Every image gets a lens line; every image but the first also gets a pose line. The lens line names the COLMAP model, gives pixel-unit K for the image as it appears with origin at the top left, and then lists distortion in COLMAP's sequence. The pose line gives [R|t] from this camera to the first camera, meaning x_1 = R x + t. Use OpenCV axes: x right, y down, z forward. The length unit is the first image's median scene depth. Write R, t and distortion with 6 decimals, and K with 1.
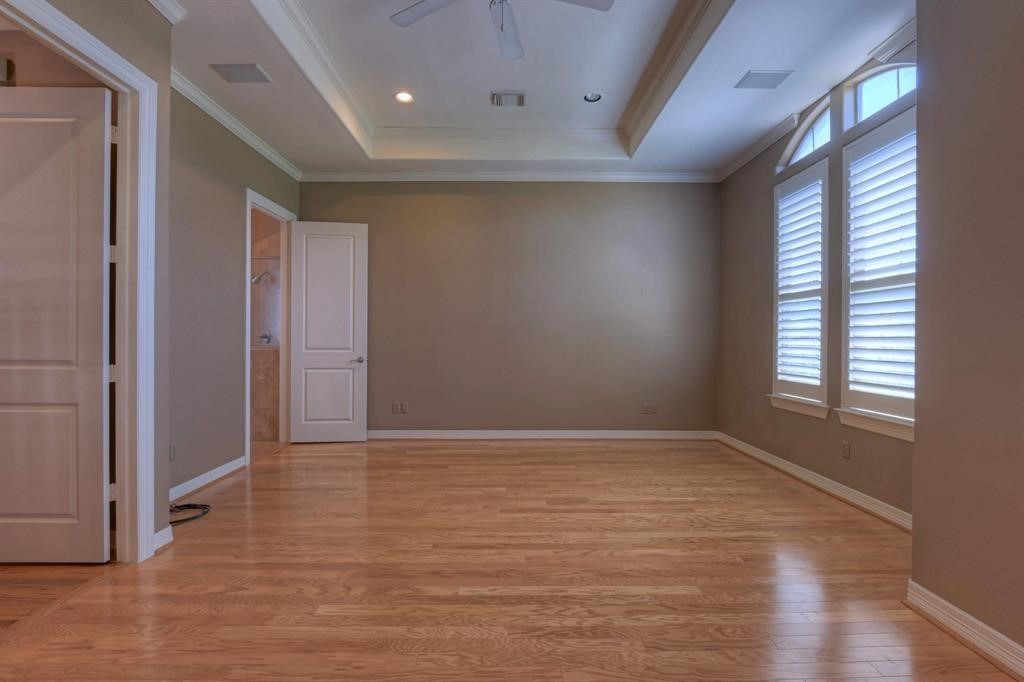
lens RADIAL K [[466.1, 0, 503.7], [0, 466.1, 342.7], [0, 0, 1]] dist [-0.018436, -0.001856]
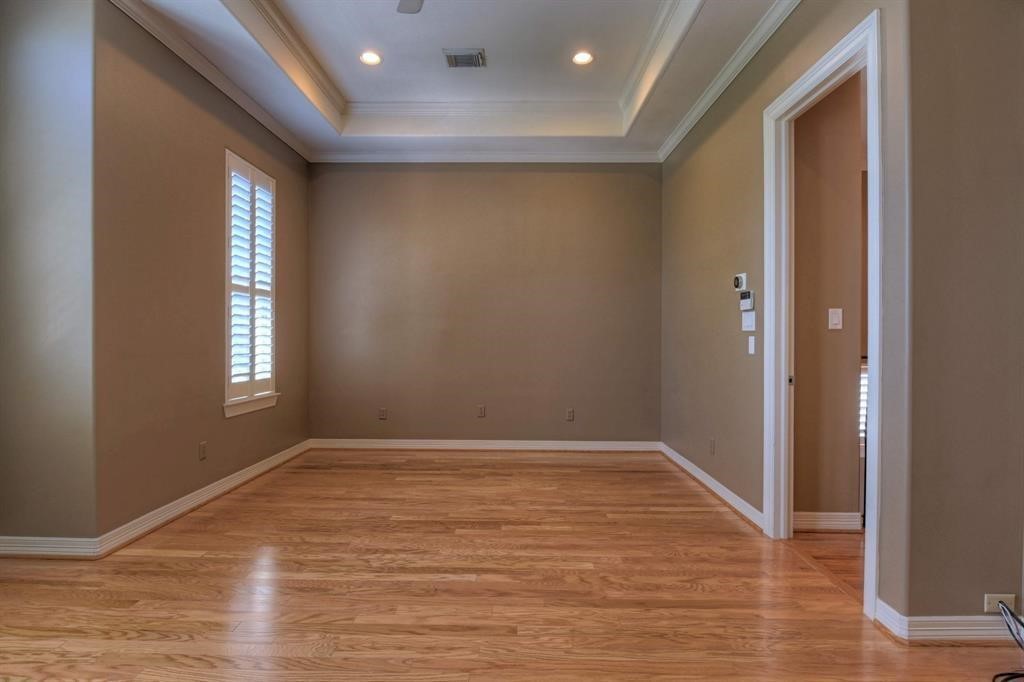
lens RADIAL K [[519.3, 0, 515.2], [0, 519.3, 344.6], [0, 0, 1]] dist [-0.014155, -0.001119]
pose [[-0.999933, -0.008087, -0.008282, -0.138303], [-0.008271, 0.999714, 0.022432, -0.018499], [0.008099, 0.022499, -0.999714, 1.744905]]
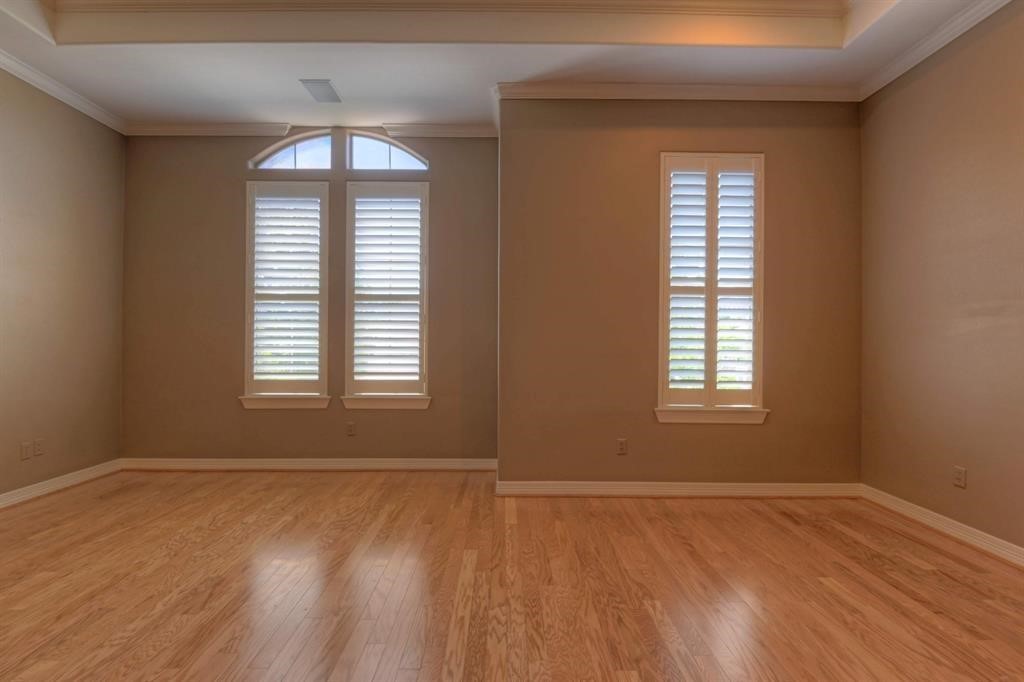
lens RADIAL K [[466.1, 0, 510.8], [0, 466.1, 342.1], [0, 0, 1]] dist [-0.018436, -0.001856]
pose [[-0.024827, -0.009339, 0.999648, -0.624081], [0.003946, 0.999948, 0.009439, -0.011819], [-0.999684, 0.004179, -0.024789, 0.741794]]
